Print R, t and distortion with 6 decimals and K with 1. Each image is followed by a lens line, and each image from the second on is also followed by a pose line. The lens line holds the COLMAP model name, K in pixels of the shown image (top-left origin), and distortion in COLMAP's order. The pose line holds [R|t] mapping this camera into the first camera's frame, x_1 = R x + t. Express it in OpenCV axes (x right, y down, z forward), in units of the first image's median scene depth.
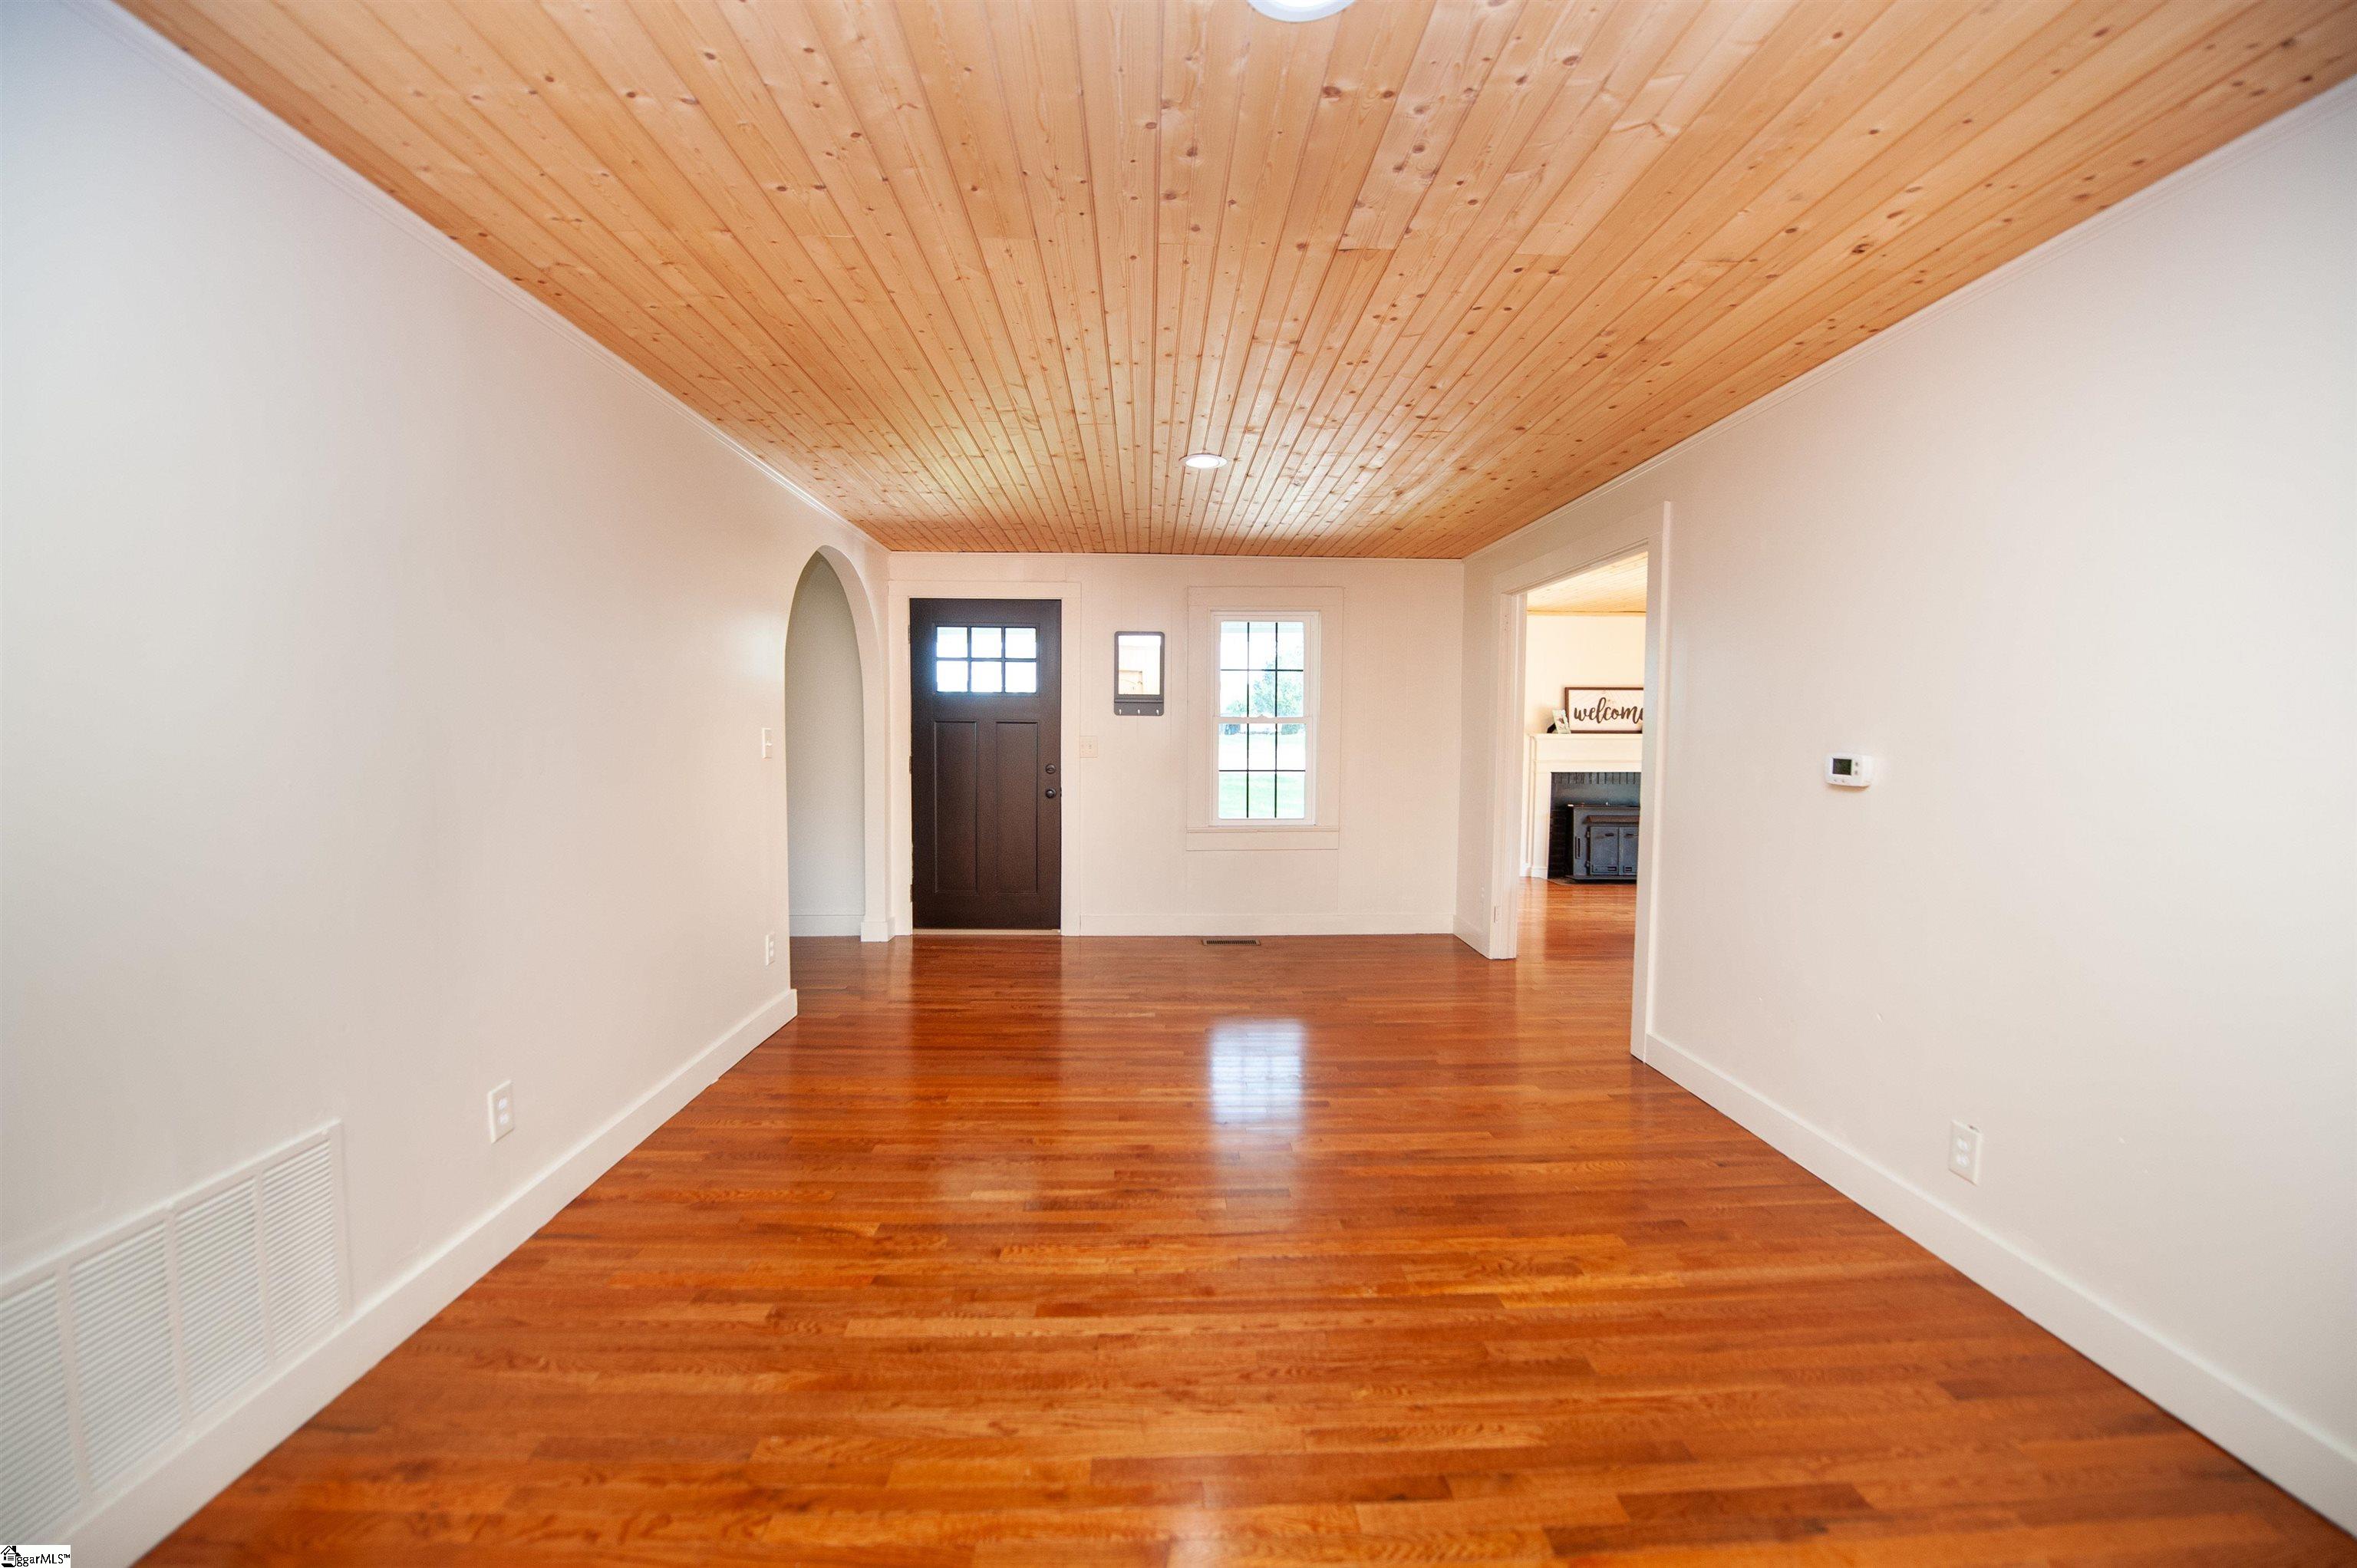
lens RADIAL K [[956.1, 0, 1175.4], [0, 956.1, 782.1], [0, 0, 1]] dist [-0.015520, -0.000207]
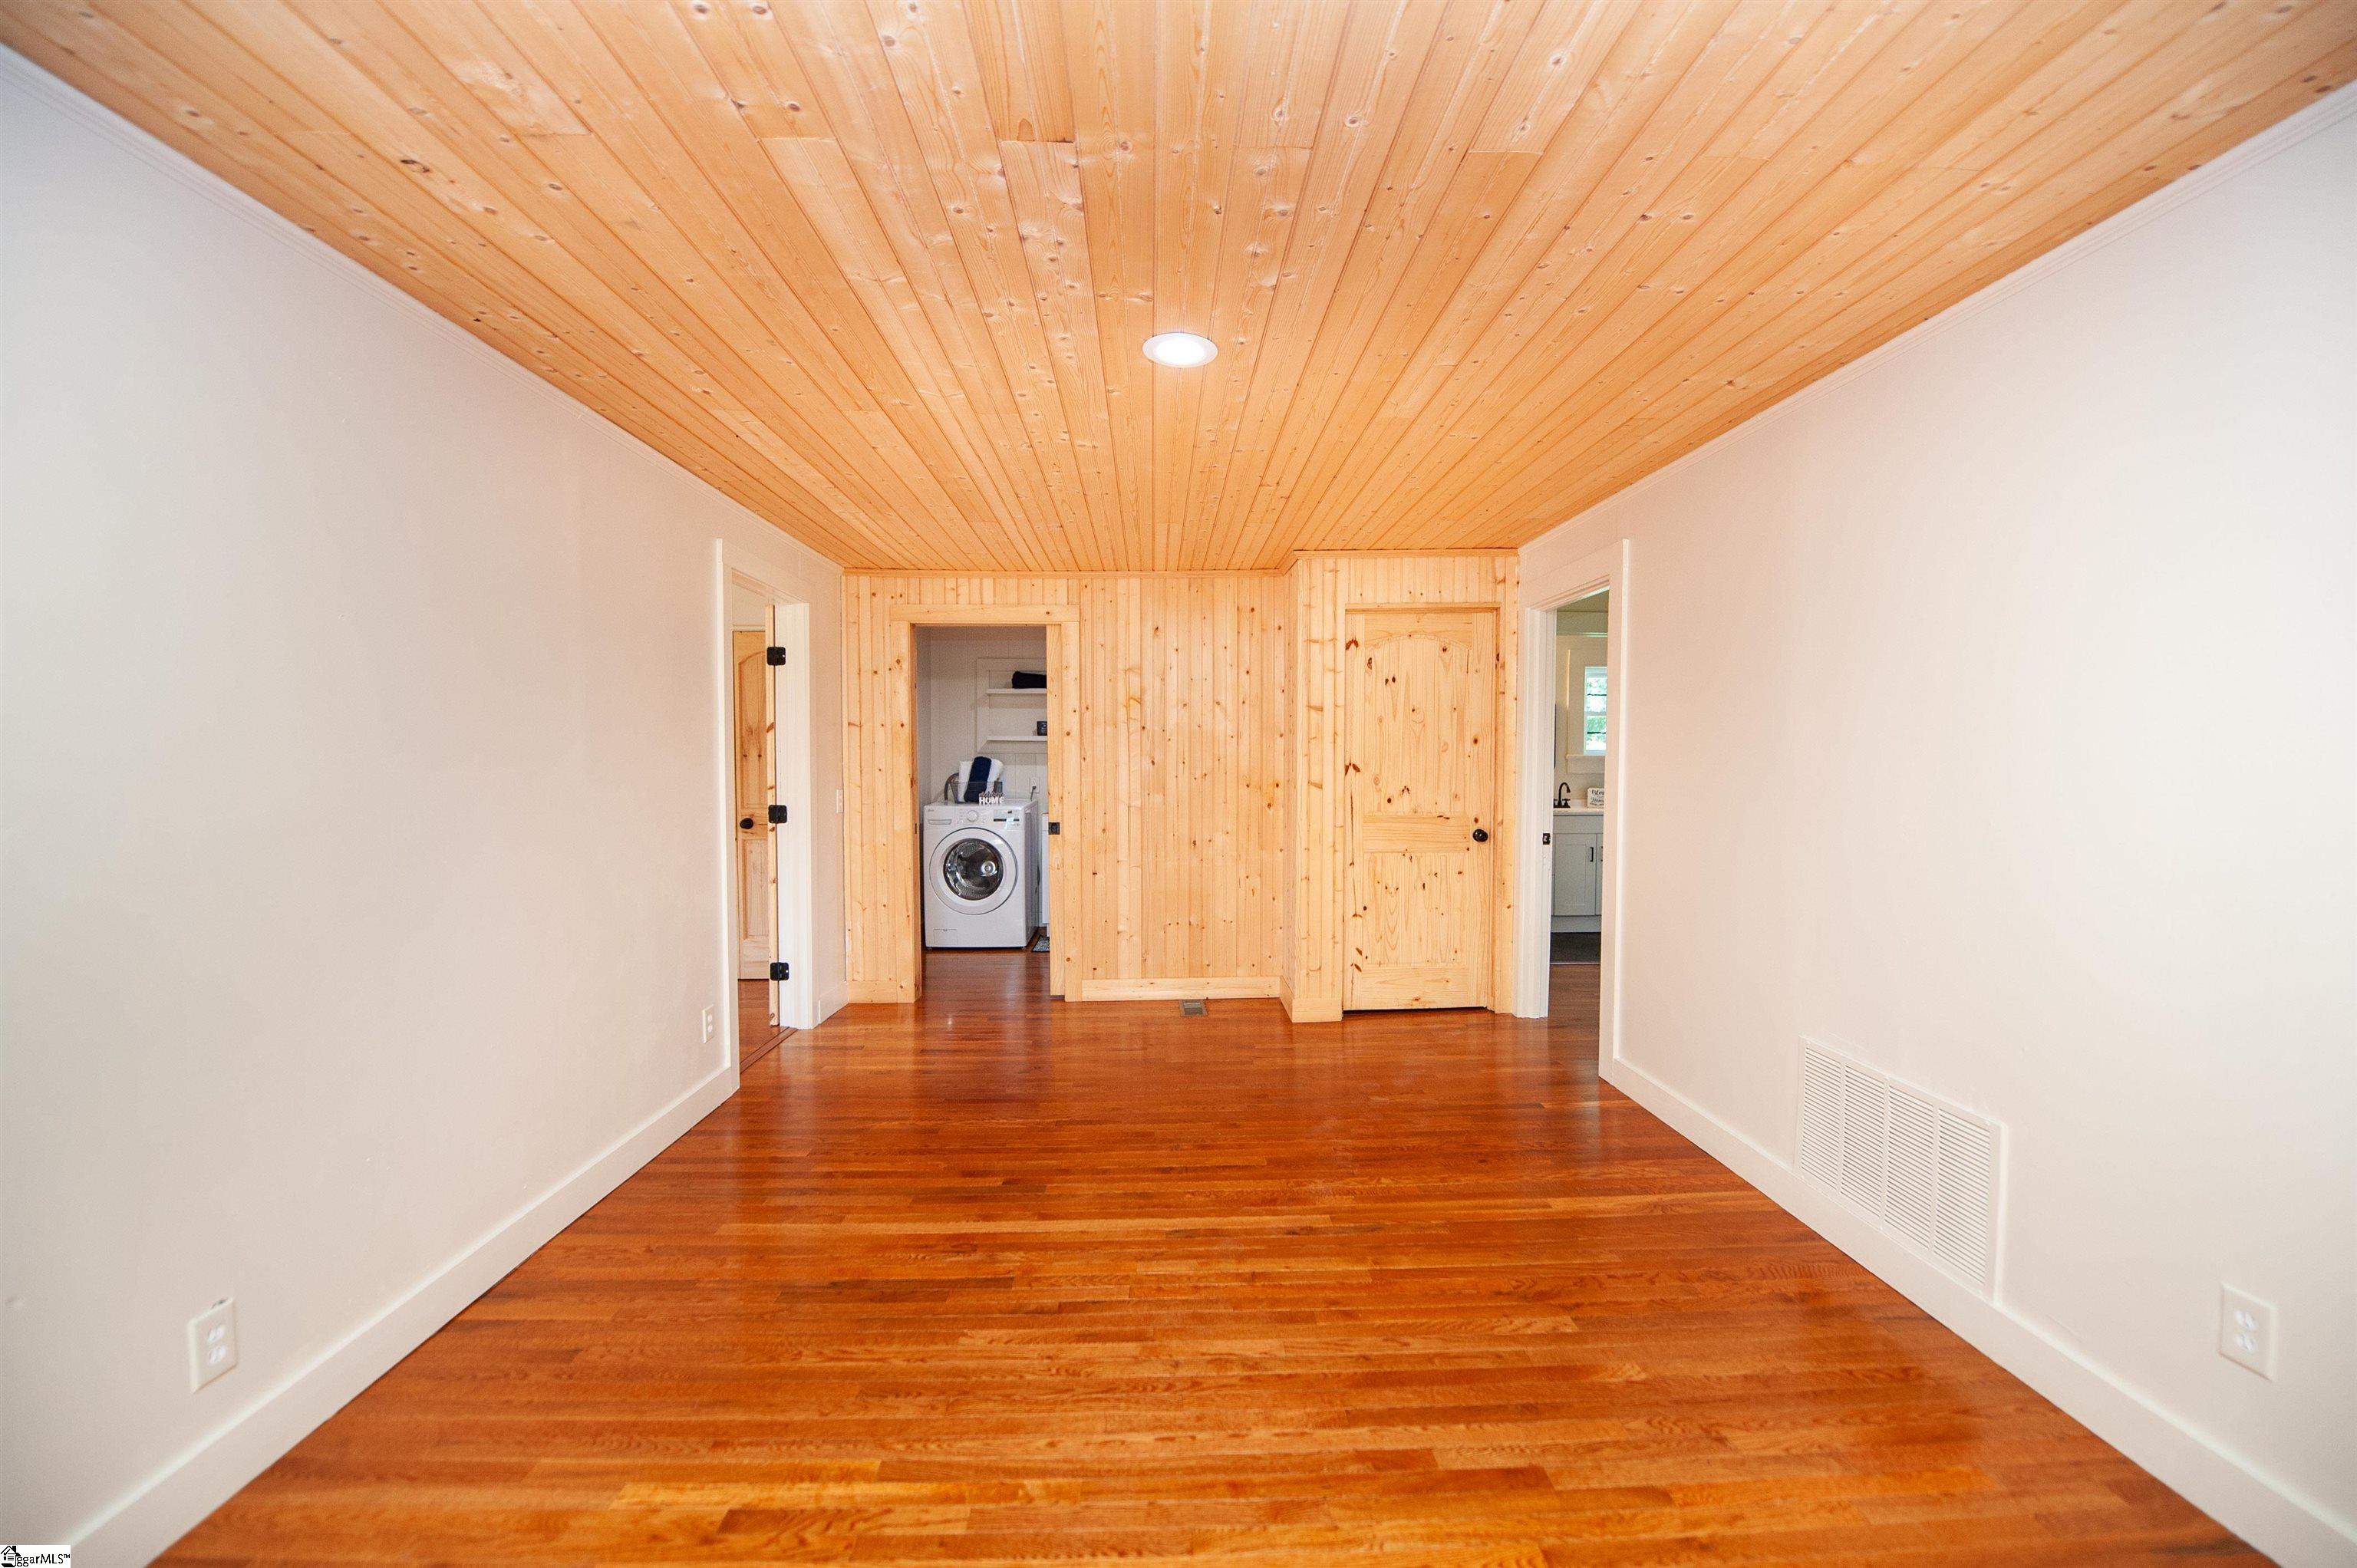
lens RADIAL K [[956.1, 0, 1174.5], [0, 956.1, 766.2], [0, 0, 1]] dist [-0.015520, -0.000207]
pose [[-0.999992, -0.003312, 0.002394, 0.091883], [-0.003173, 0.998411, 0.056265, -0.116570], [-0.002576, 0.056257, -0.998413, 1.901693]]
